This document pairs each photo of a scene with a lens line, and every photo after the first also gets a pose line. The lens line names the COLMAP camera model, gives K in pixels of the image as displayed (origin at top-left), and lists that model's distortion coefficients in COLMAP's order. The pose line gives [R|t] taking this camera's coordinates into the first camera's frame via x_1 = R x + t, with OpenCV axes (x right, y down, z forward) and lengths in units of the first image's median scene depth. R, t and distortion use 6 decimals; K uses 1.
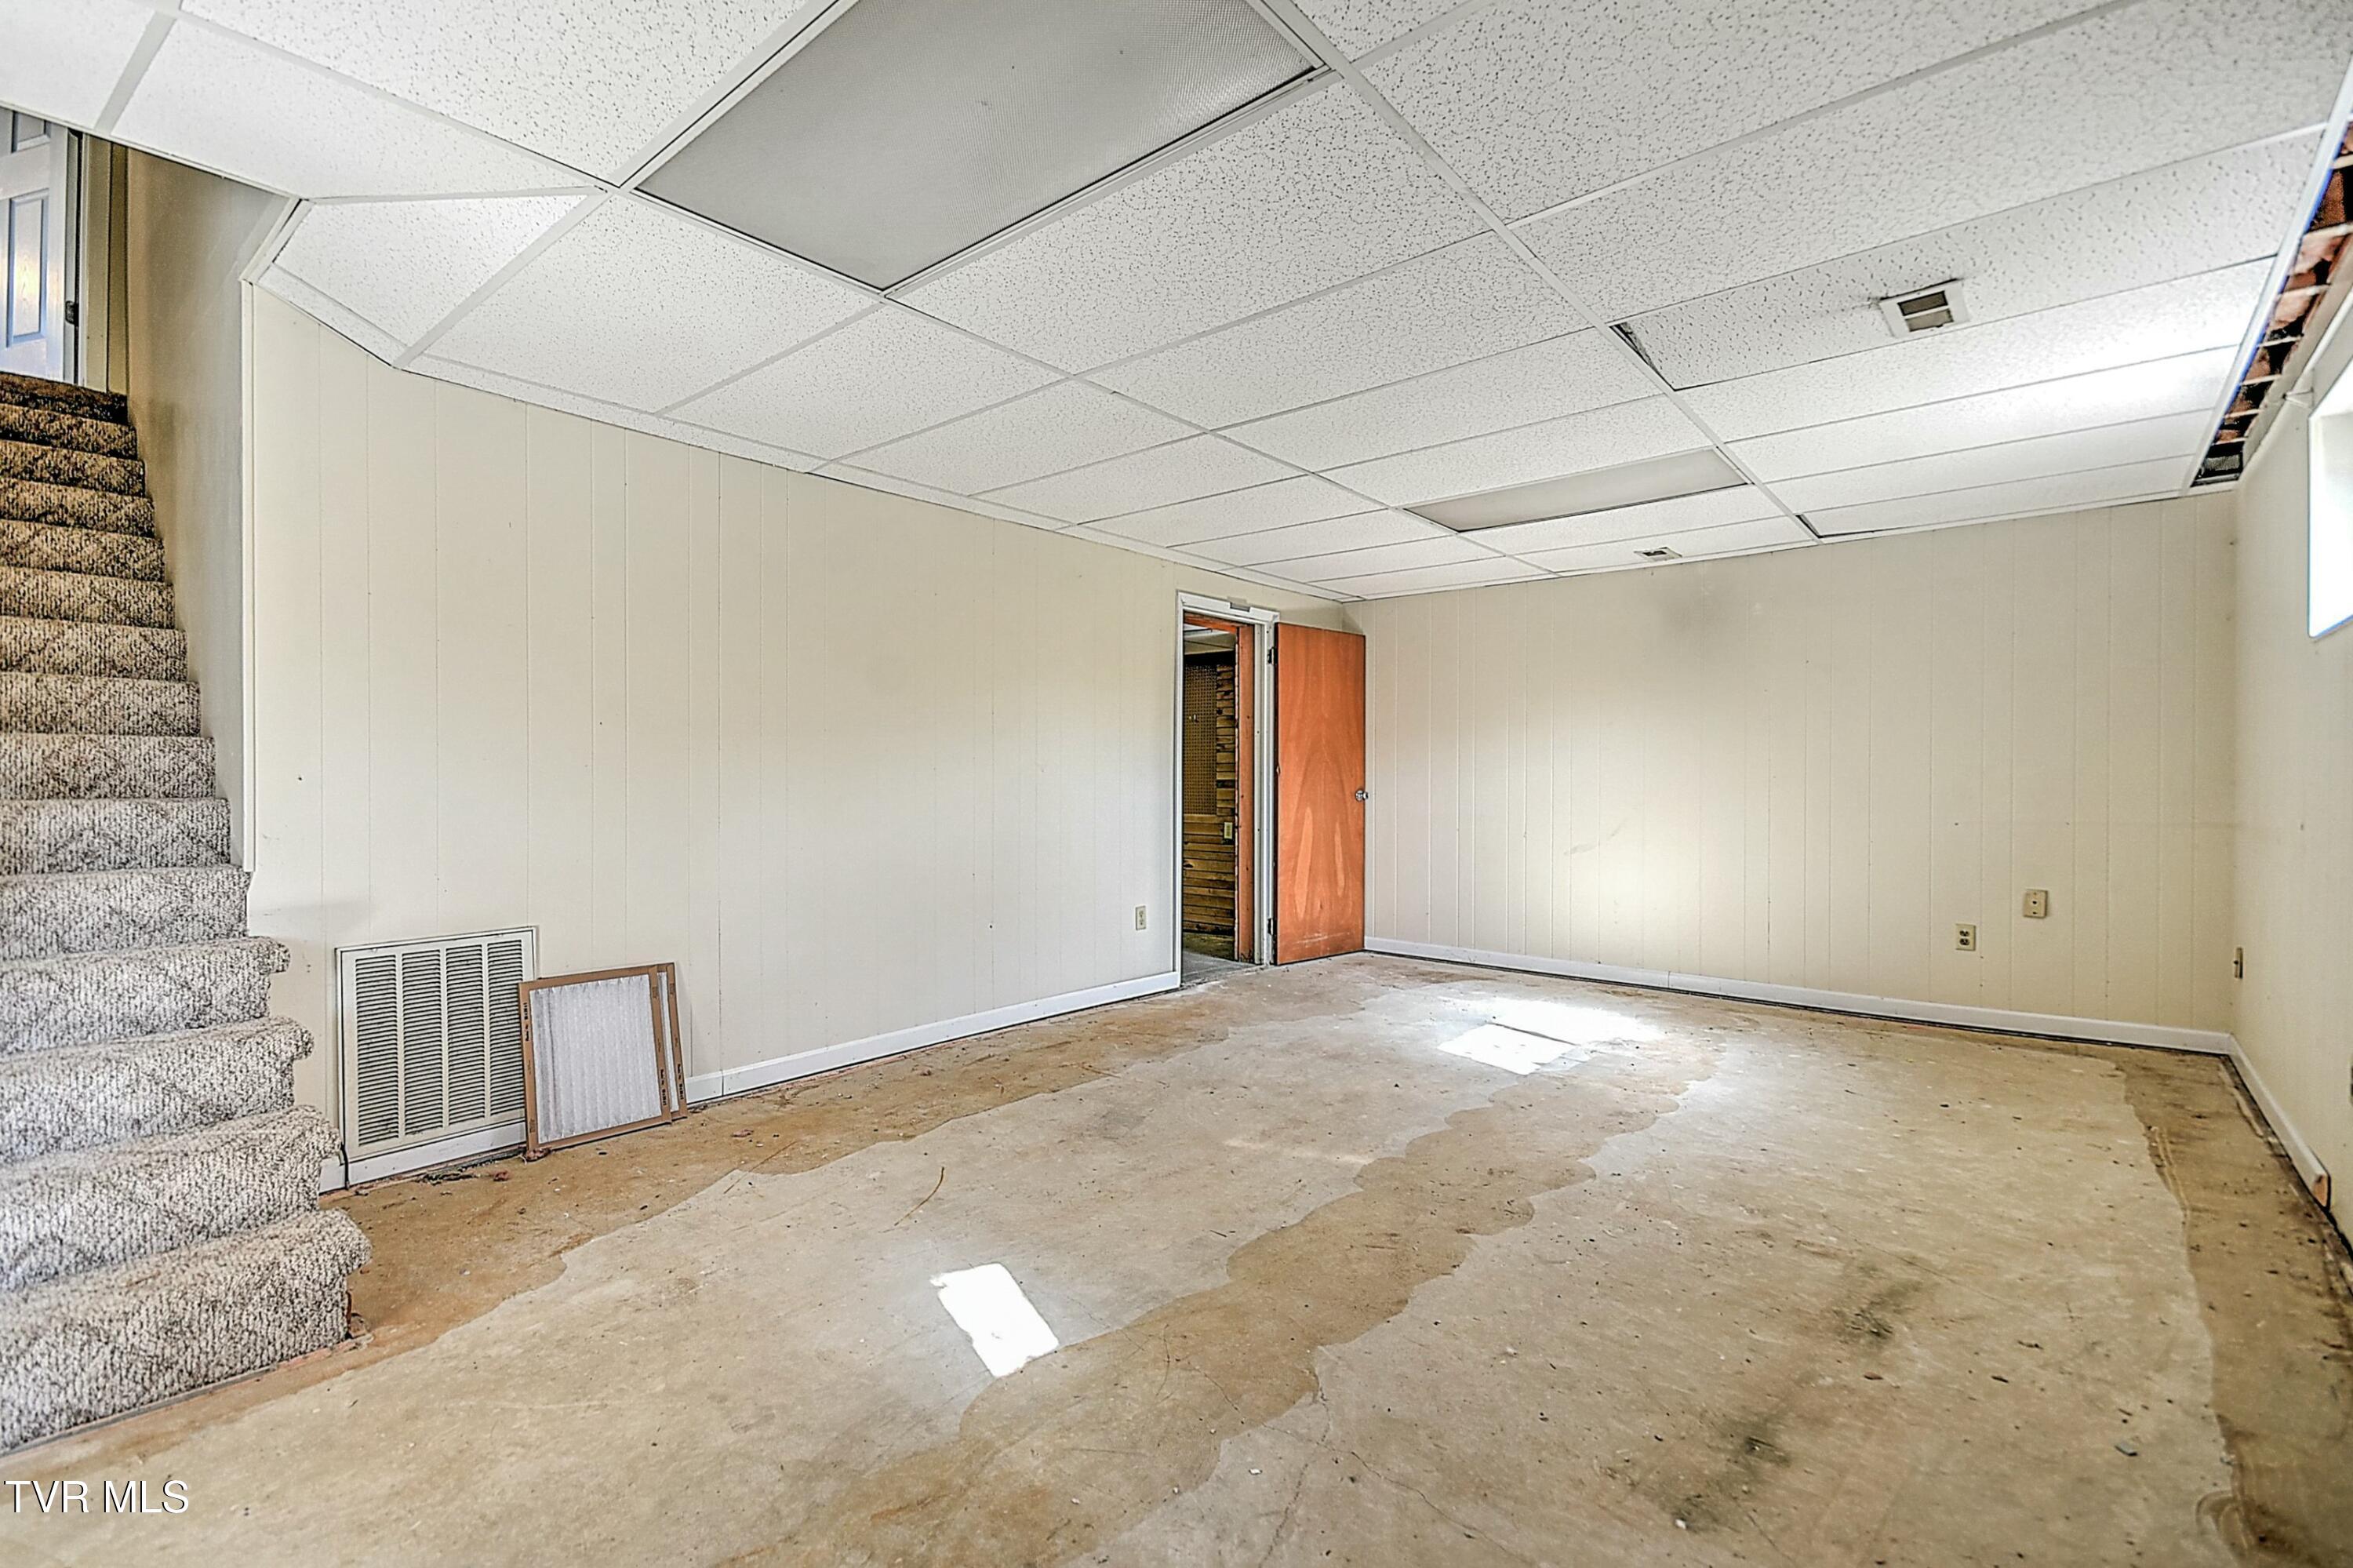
lens RADIAL K [[1025.1, 0, 1159.9], [0, 1025.1, 782.5], [0, 0, 1]] dist [0.009533, -0.005784]
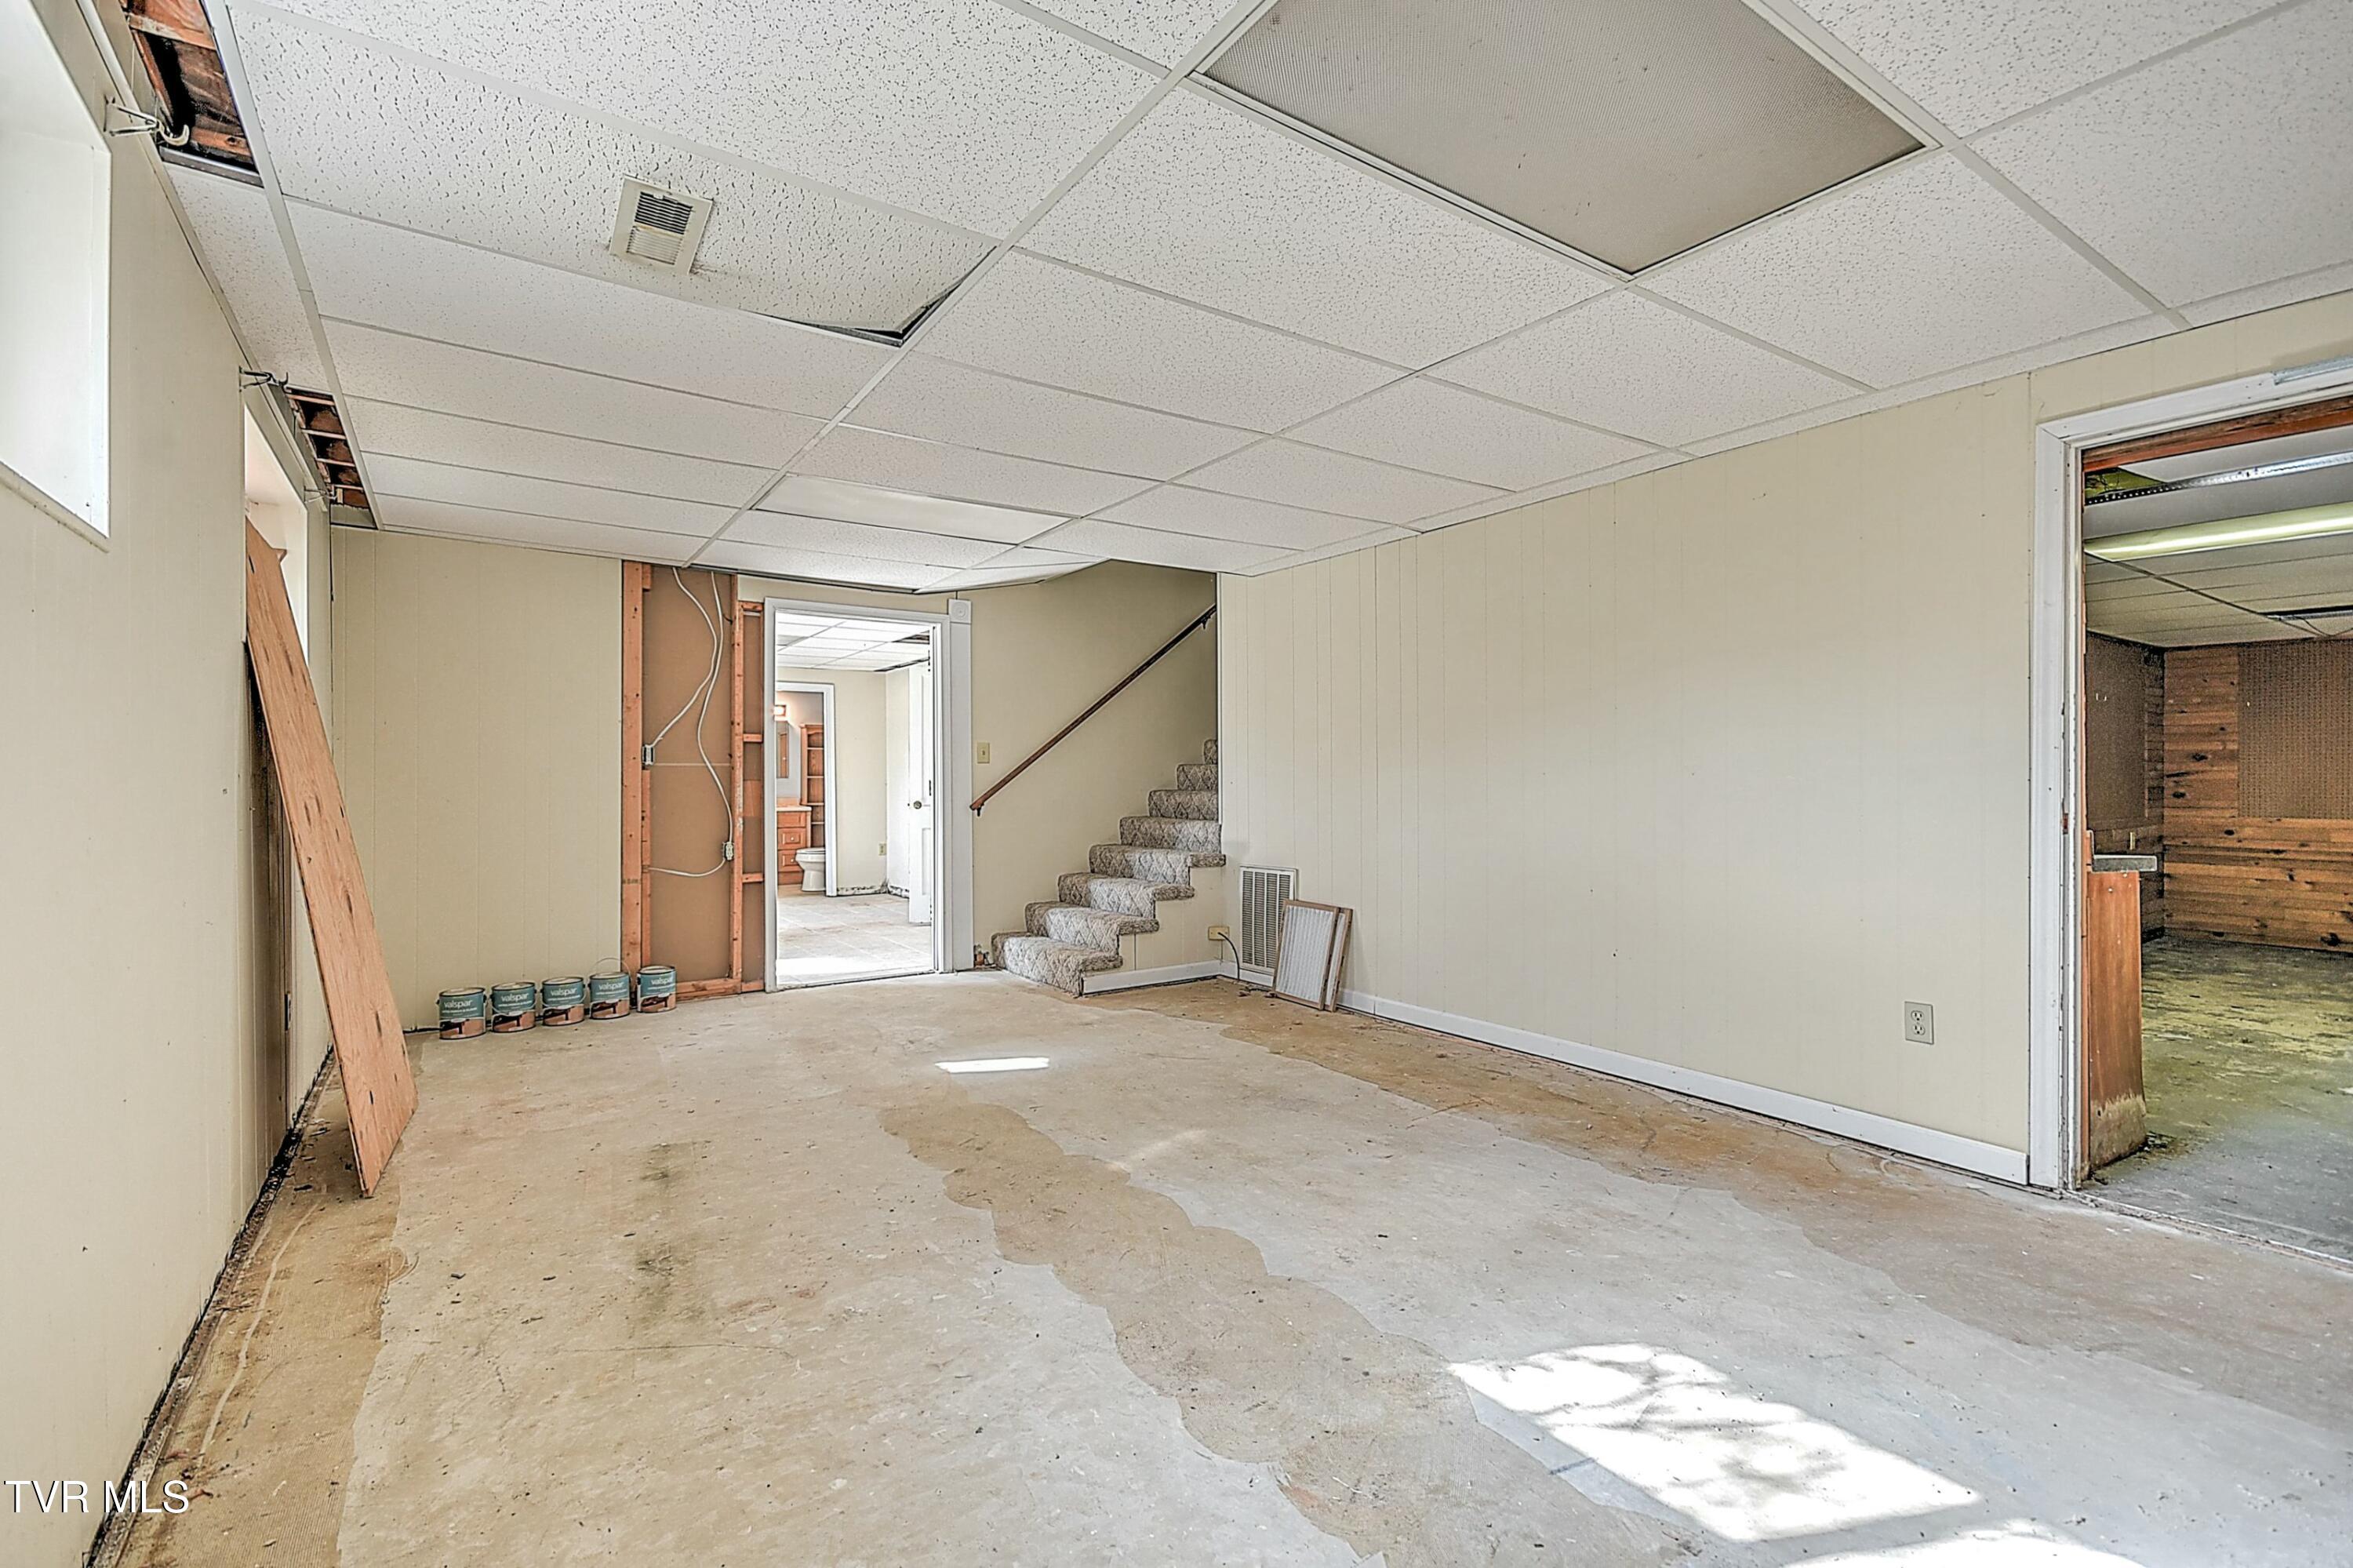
lens RADIAL K [[1025.1, 0, 1164.5], [0, 1025.1, 781.0], [0, 0, 1]] dist [0.009533, -0.005784]
pose [[-0.258719, 0.000879, -0.965952, 1.284972], [-0.002939, 0.999994, 0.001697, -0.010995], [0.965948, 0.003278, -0.258715, 1.435002]]
